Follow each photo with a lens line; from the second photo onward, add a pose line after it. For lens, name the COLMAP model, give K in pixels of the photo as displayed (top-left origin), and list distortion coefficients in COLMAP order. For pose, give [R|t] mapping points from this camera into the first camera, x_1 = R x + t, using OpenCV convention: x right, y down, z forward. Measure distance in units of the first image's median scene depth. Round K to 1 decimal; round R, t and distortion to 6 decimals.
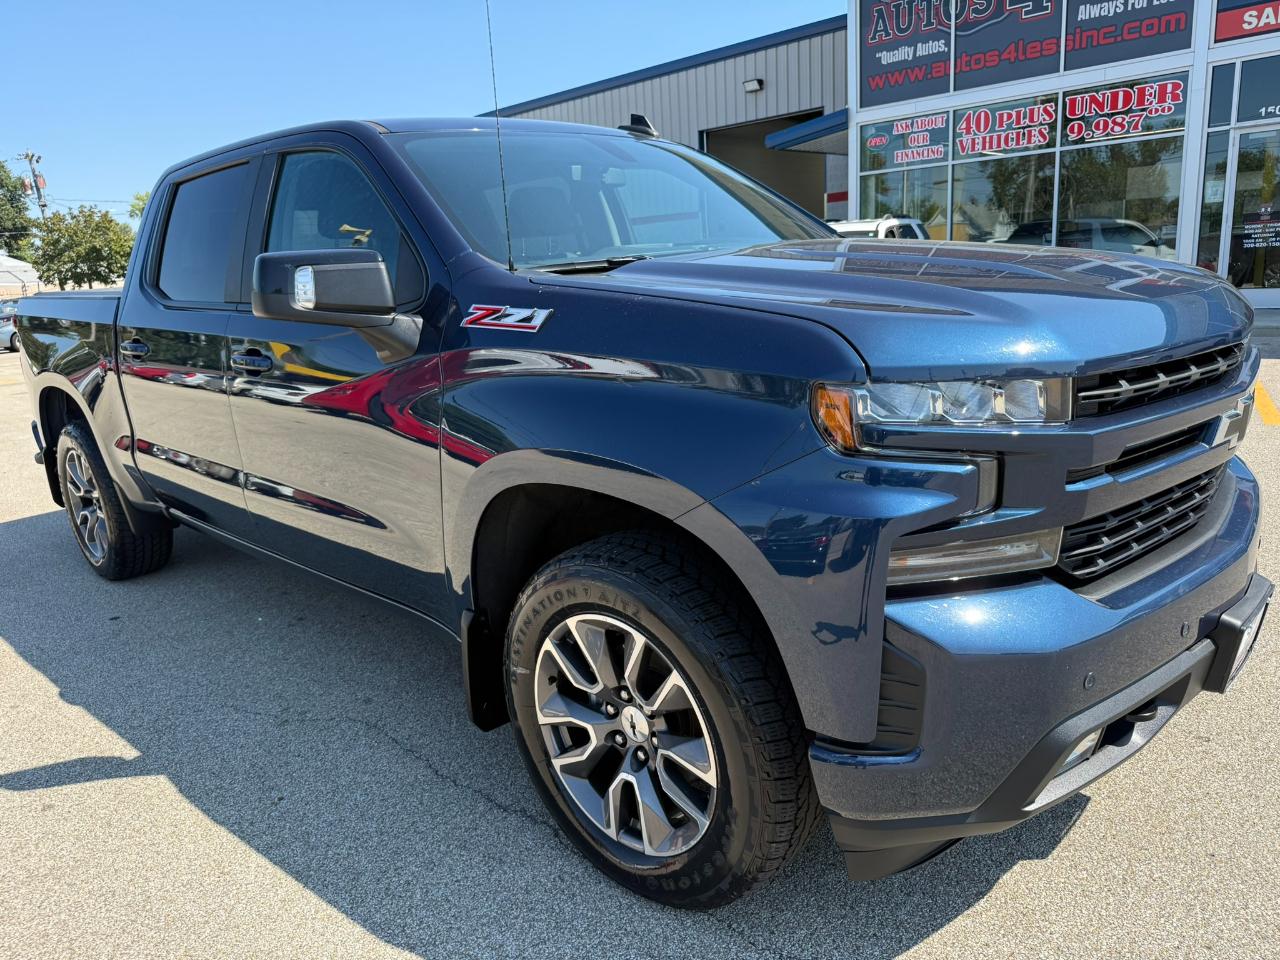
lens RADIAL K [[931.4, 0, 648.0], [0, 931.4, 486.6], [0, 0, 1]] dist [0.040944, -0.058847]
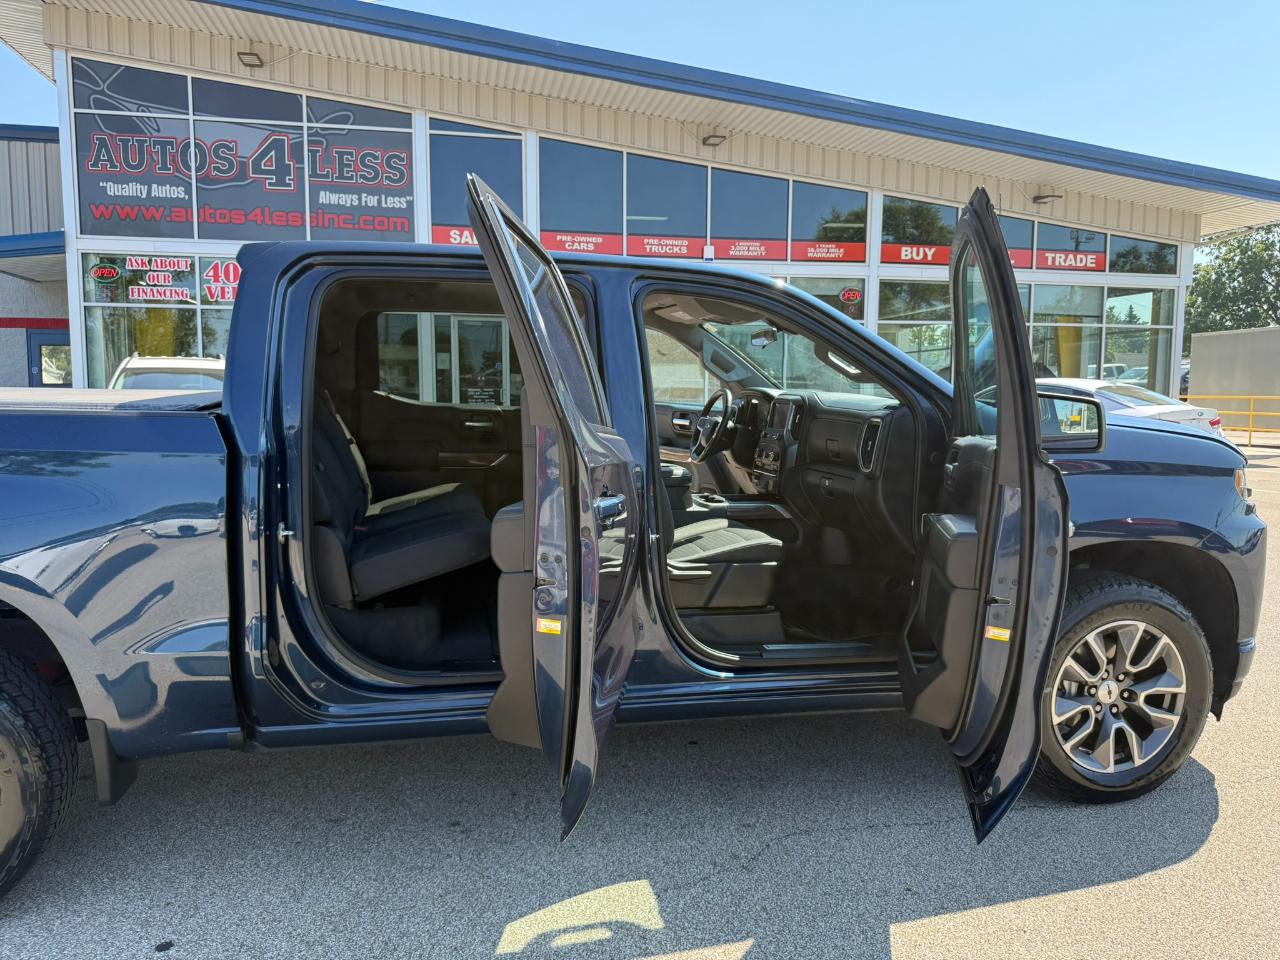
lens RADIAL K [[931.4, 0, 638.9], [0, 931.4, 478.5], [0, 0, 1]] dist [0.040944, -0.058847]
pose [[0.522782, -0.024455, 0.852116, -1.062351], [0.162058, 0.984211, -0.071178, -0.070734], [-0.836921, 0.175303, 0.518491, 0.458191]]
